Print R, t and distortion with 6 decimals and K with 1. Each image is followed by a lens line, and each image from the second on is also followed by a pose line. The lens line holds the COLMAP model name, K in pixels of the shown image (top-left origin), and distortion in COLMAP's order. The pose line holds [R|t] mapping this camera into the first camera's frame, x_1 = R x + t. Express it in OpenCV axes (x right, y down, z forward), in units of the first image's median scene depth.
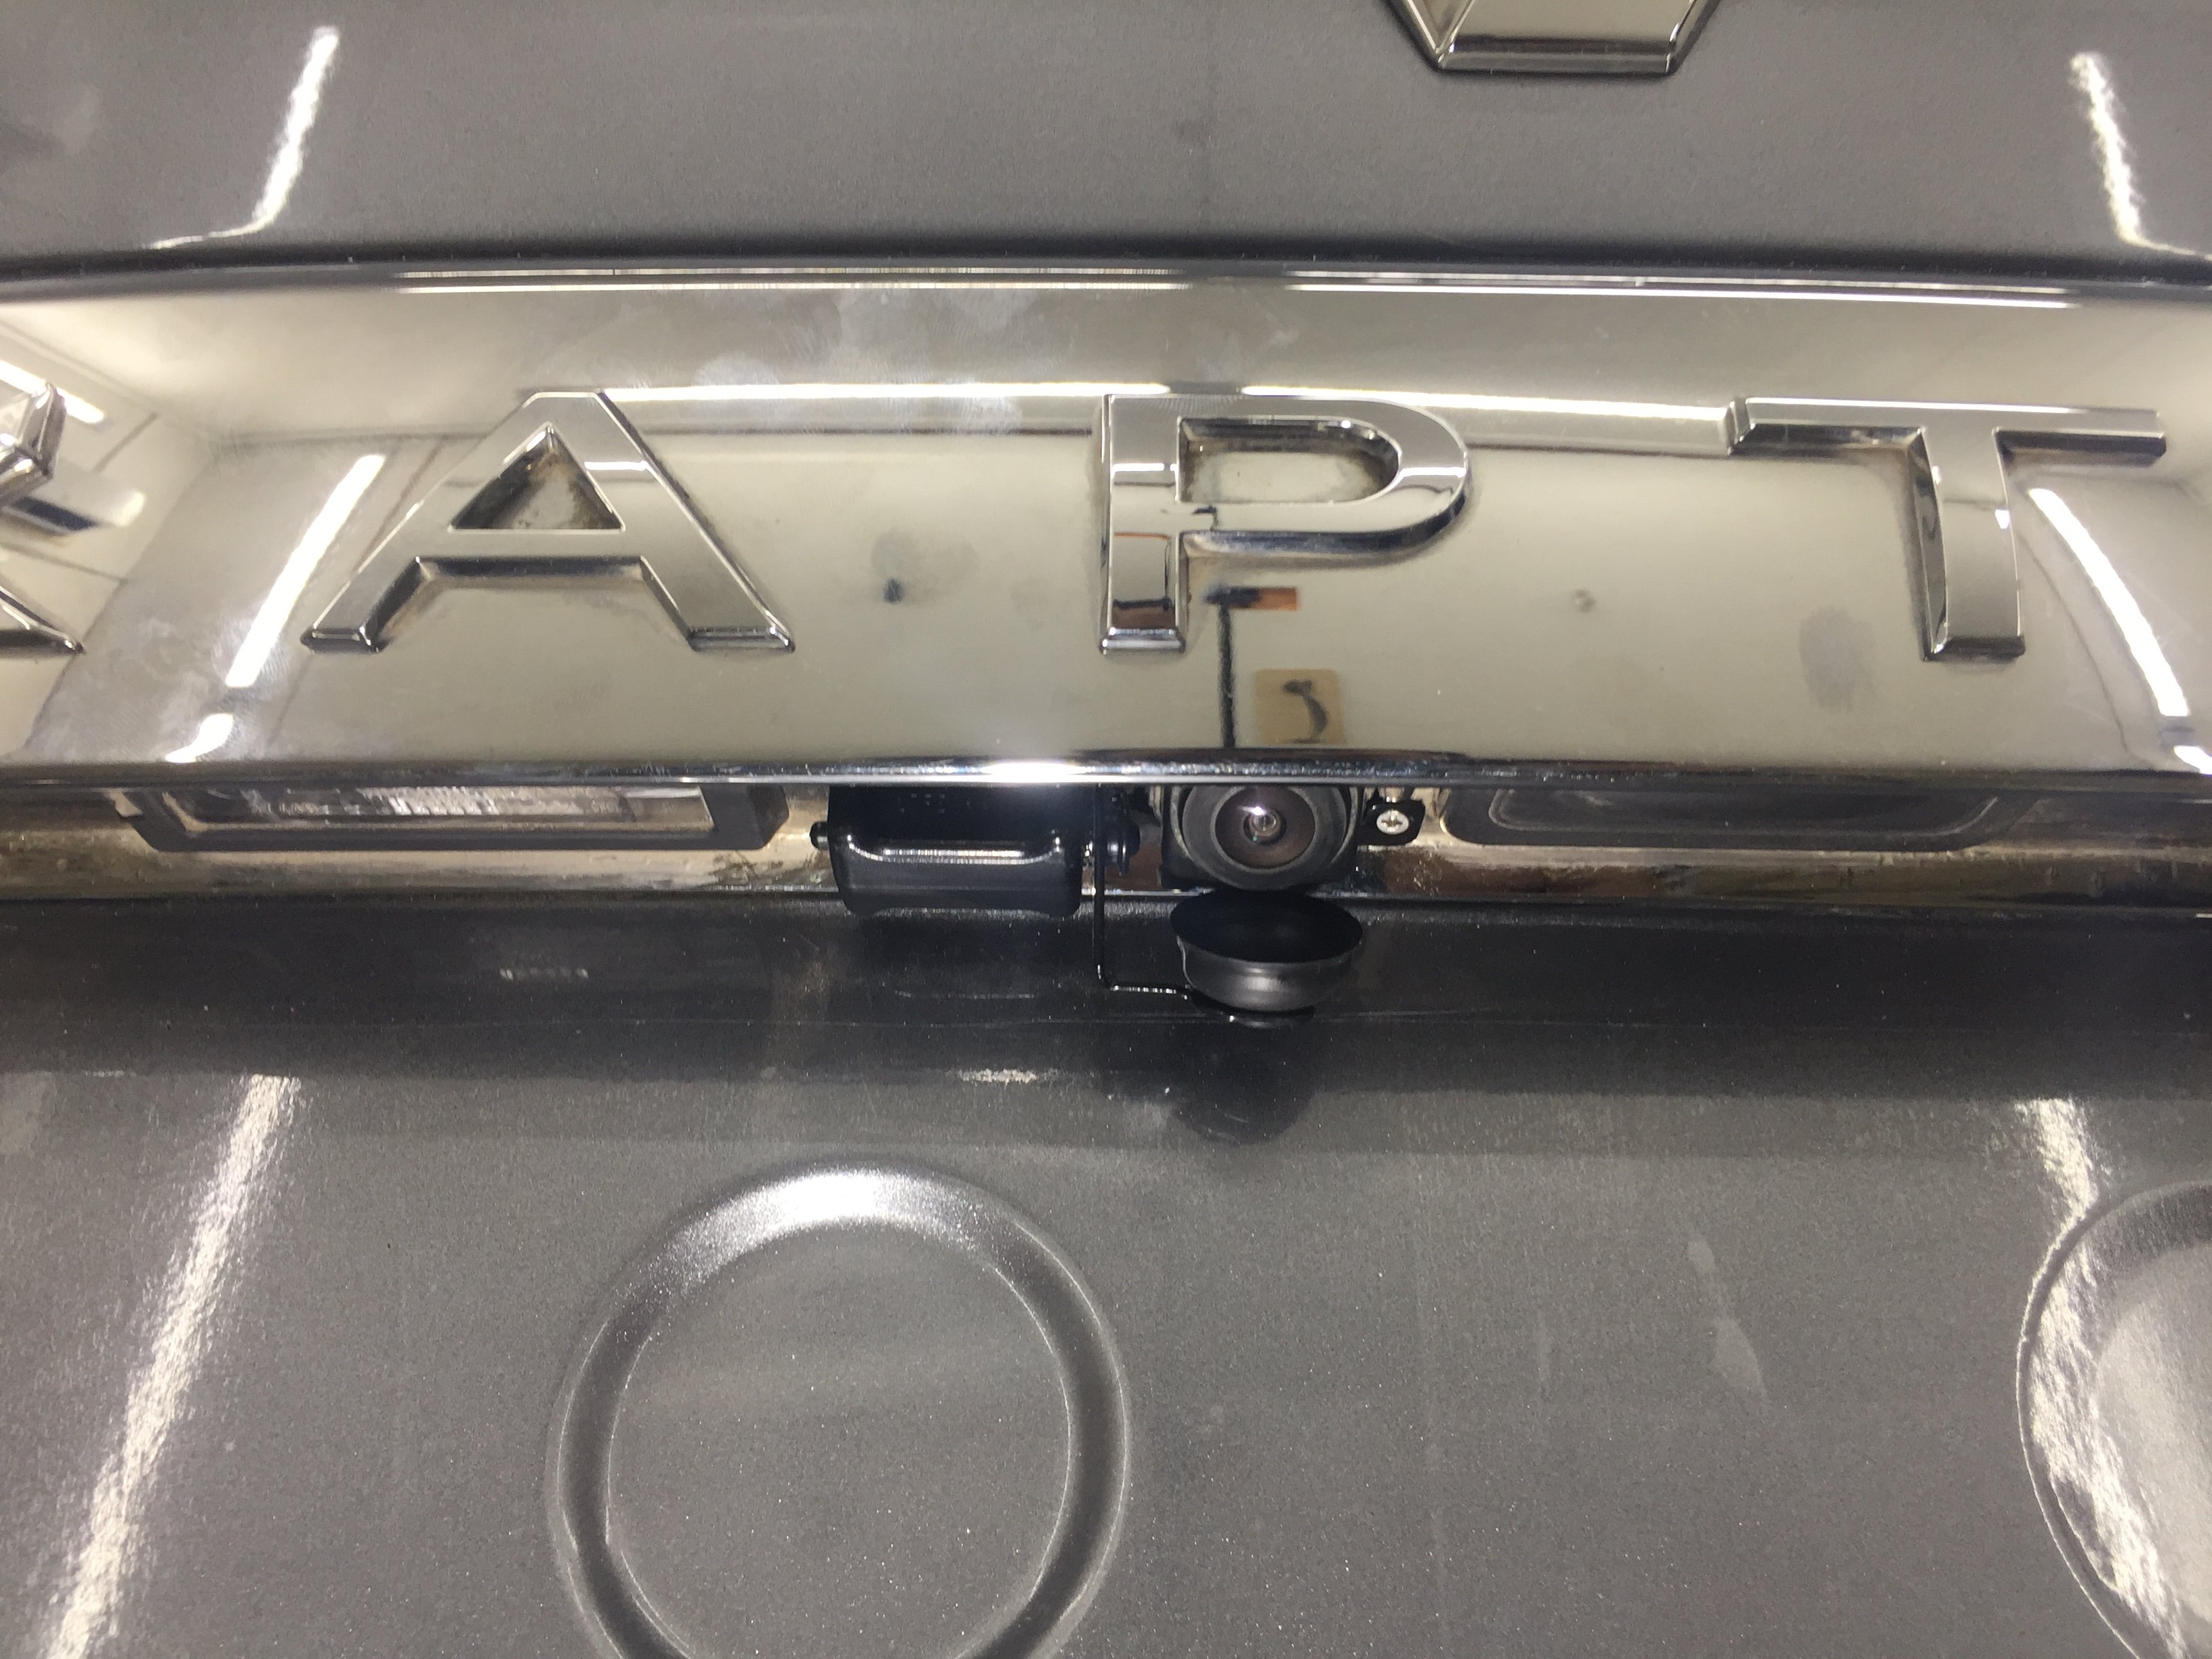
lens RADIAL K [[2178.4, 0, 1108.8], [0, 2178.4, 835.8], [0, 0, 1]] dist [0.040376, -0.112003]
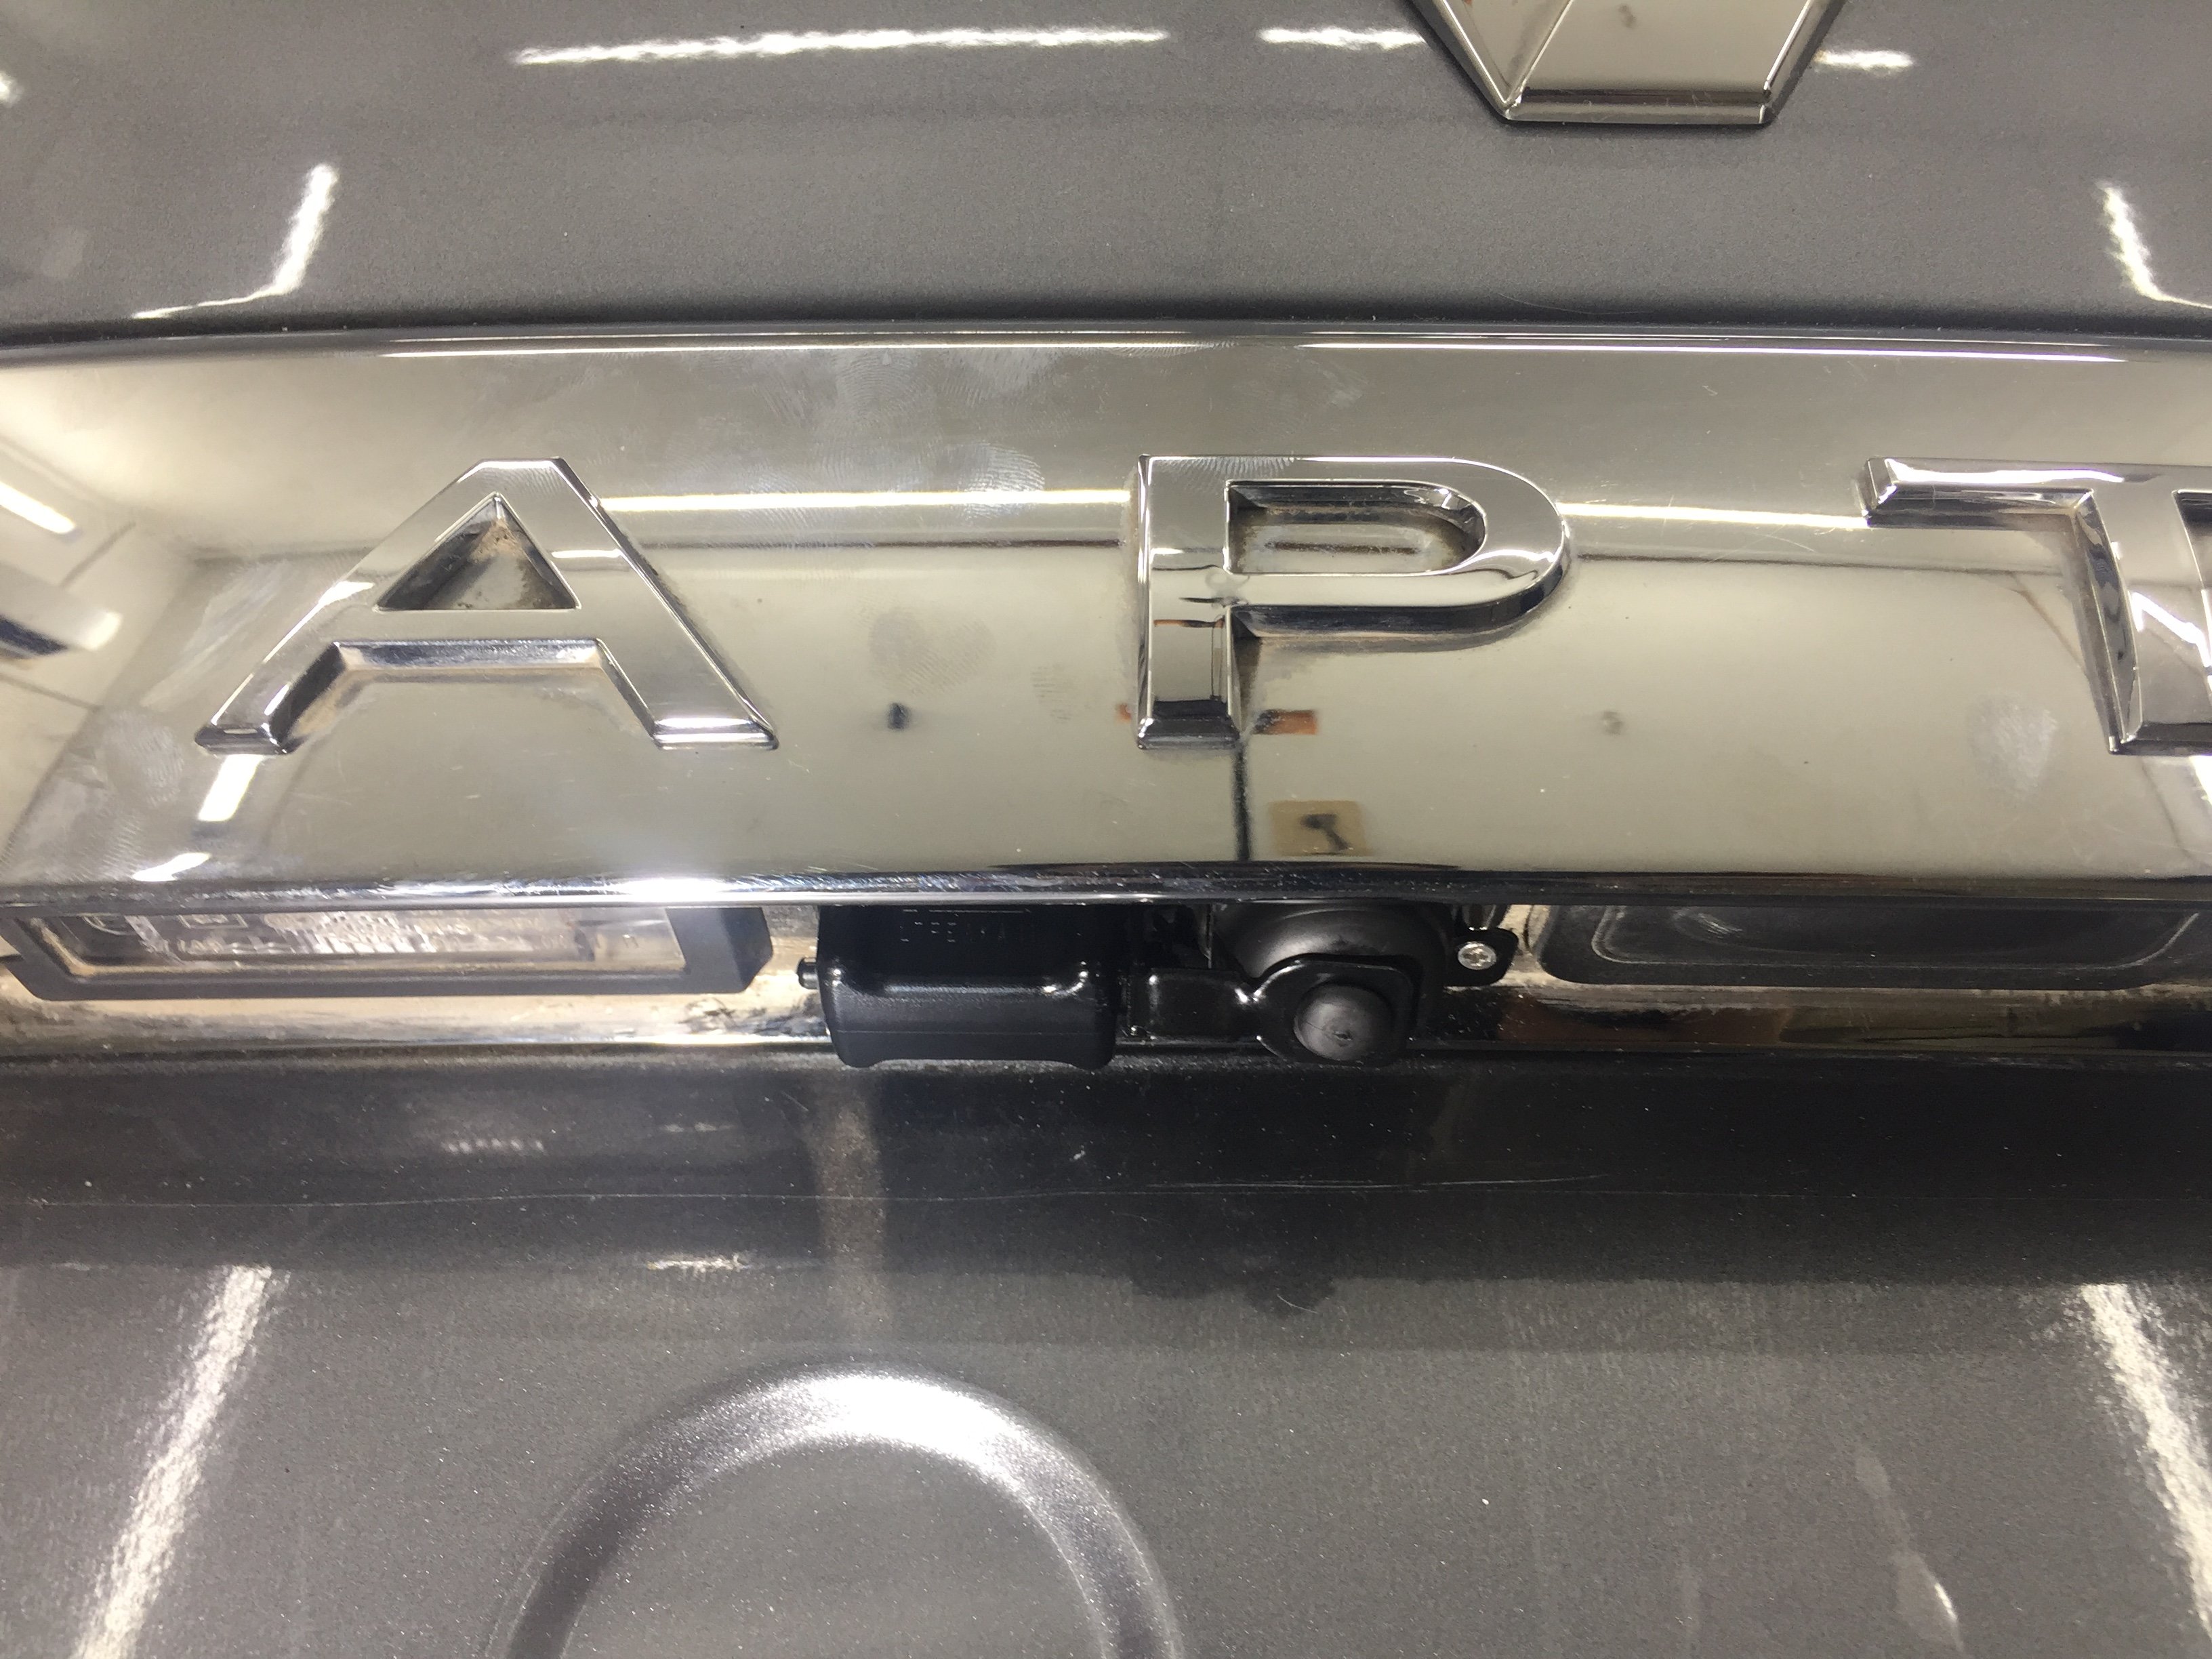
lens RADIAL K [[2178.4, 0, 1105.6], [0, 2178.4, 818.1], [0, 0, 1]] dist [0.040376, -0.112003]
pose [[0.999968, -0.006427, -0.004729, -0.012100], [0.005958, 0.995610, -0.093404, 0.019391], [0.005309, 0.093373, 0.995617, 0.145304]]
